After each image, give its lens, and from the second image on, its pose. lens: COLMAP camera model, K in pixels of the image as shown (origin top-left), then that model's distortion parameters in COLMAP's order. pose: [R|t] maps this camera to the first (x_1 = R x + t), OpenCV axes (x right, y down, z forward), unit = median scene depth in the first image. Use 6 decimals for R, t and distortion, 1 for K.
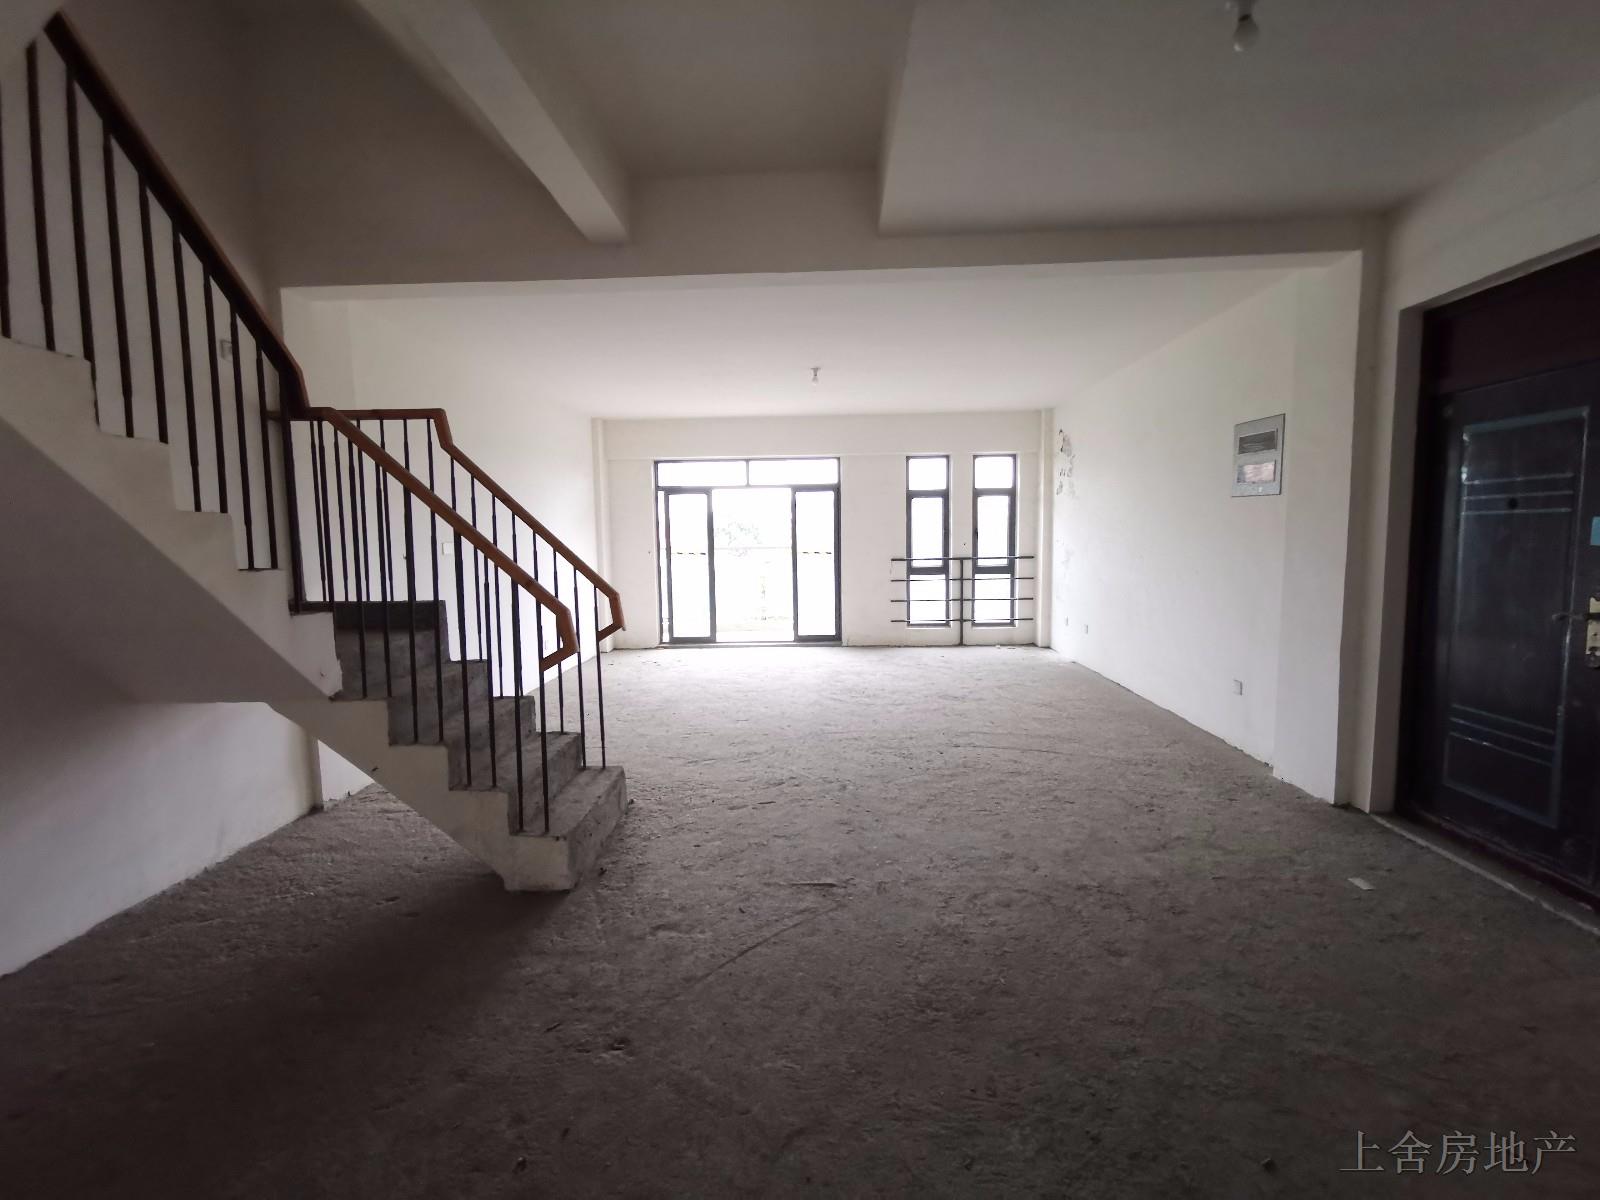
lens RADIAL K [[746.8, 0, 800.8], [0, 746.8, 608.9], [0, 0, 1]] dist [-0.003182, 0.003474]
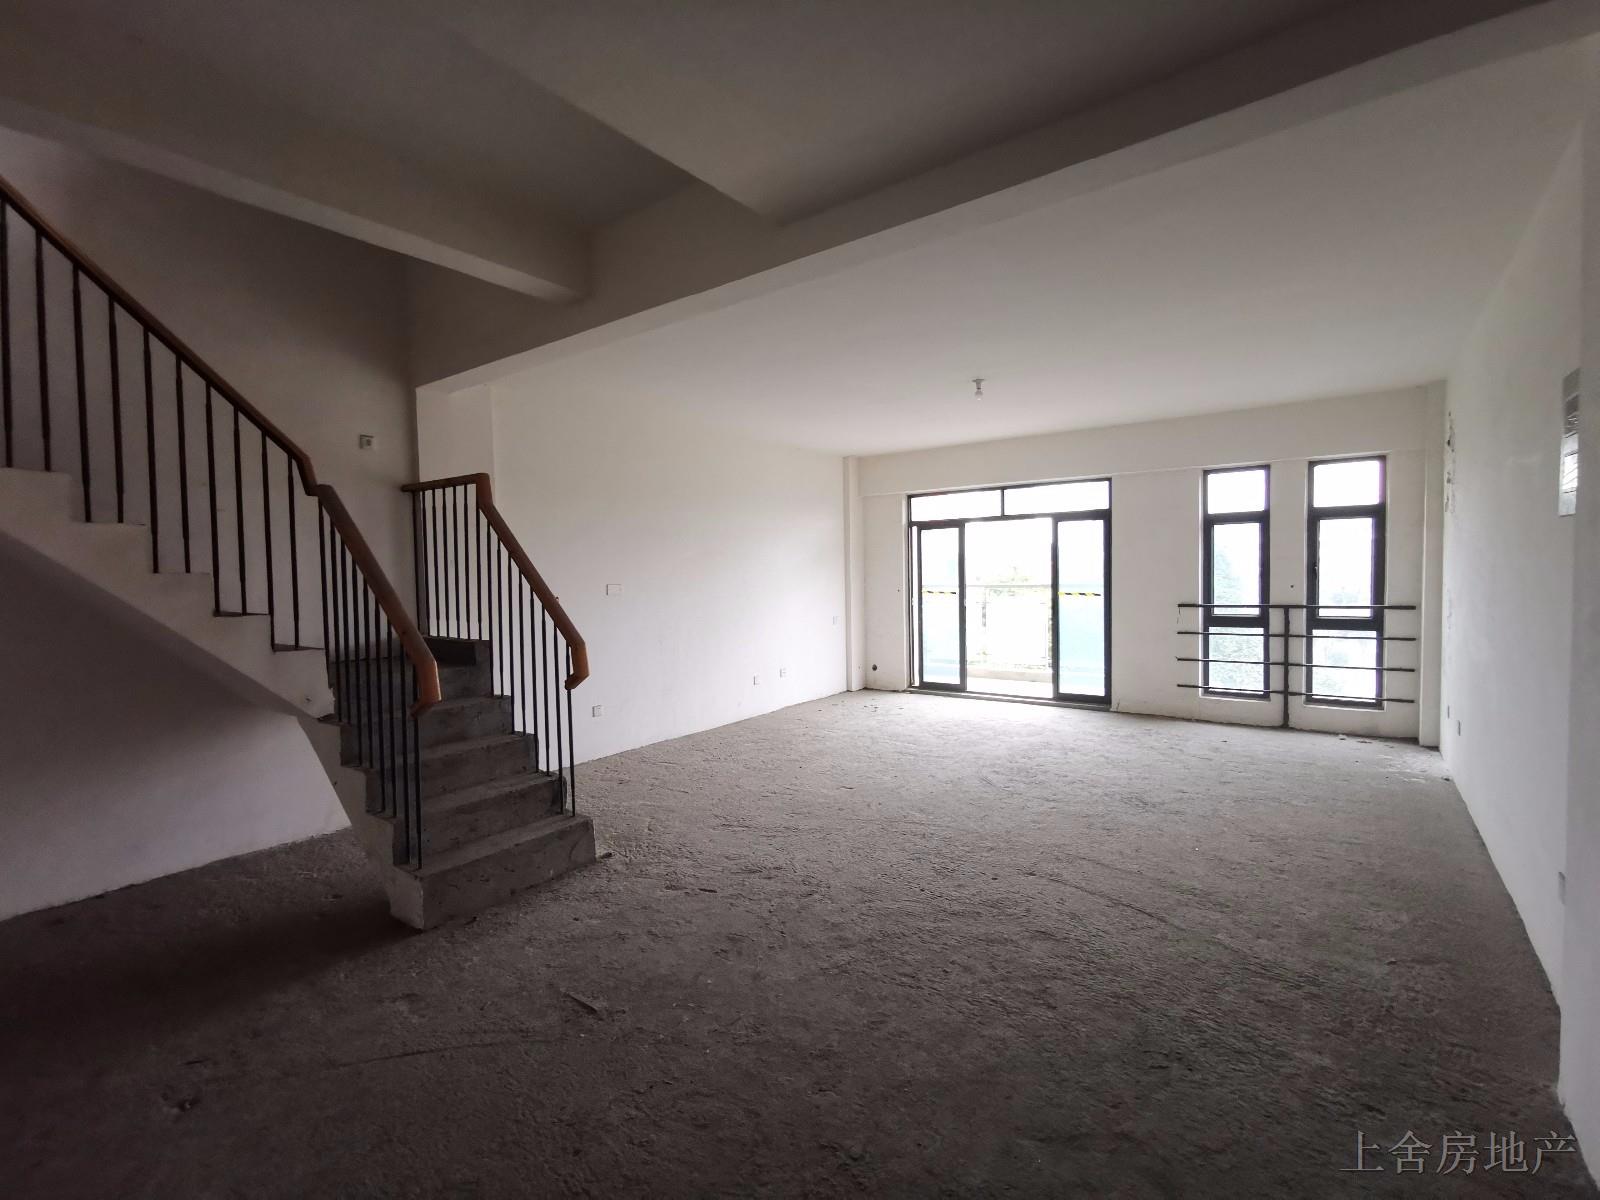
lens RADIAL K [[746.8, 0, 796.4], [0, 746.8, 606.3], [0, 0, 1]] dist [-0.003182, 0.003474]
pose [[0.818265, 0.028308, -0.574144, 0.253441], [-0.051704, 0.998363, -0.024464, -0.027308], [0.572511, 0.049704, 0.818389, 0.154194]]
